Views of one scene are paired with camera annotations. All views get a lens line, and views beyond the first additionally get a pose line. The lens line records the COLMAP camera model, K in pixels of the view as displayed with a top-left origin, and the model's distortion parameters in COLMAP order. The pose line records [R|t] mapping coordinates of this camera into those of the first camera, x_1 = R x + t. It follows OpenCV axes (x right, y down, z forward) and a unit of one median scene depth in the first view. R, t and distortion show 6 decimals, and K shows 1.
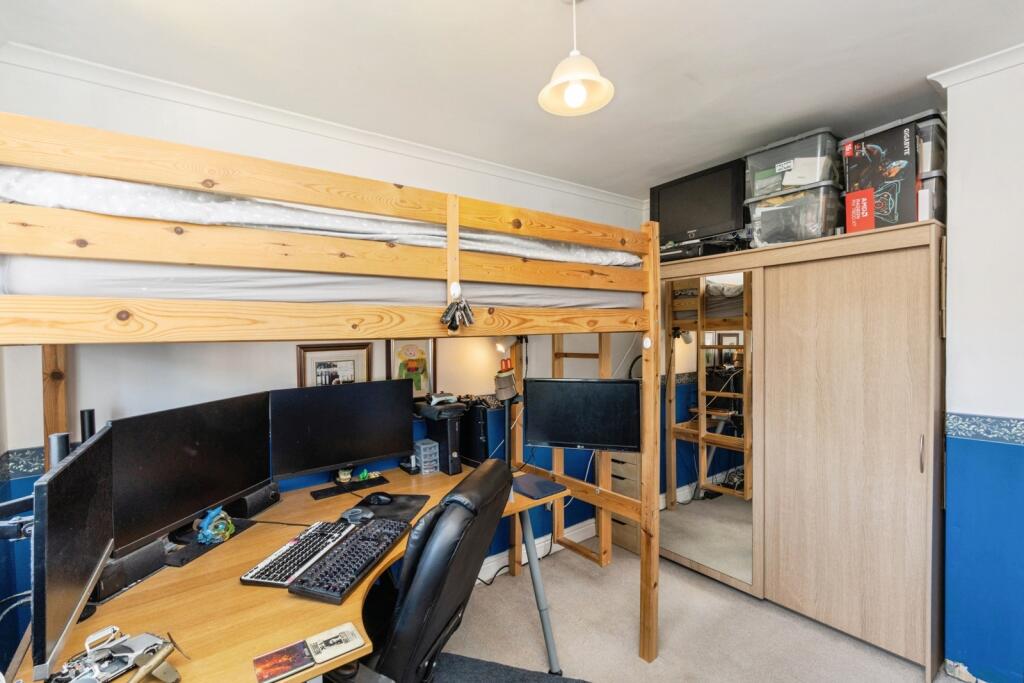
lens RADIAL K [[454.3, 0, 512.3], [0, 454.3, 342.0], [0, 0, 1]] dist [-0.006246, -0.000633]
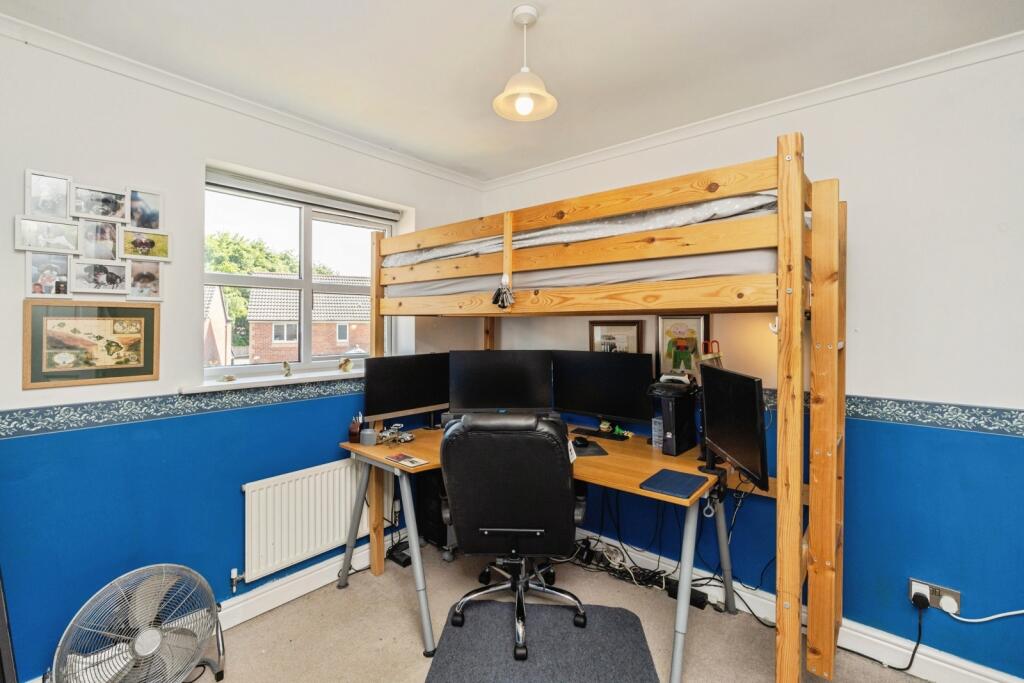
lens RADIAL K [[454.3, 0, 512.8], [0, 454.3, 314.8], [0, 0, 1]] dist [-0.006246, -0.000633]
pose [[0.213498, 0.000641, -0.976943, 1.058049], [-0.023464, 0.999715, -0.004471, -0.000324], [0.976662, 0.023878, 0.213452, 0.615551]]
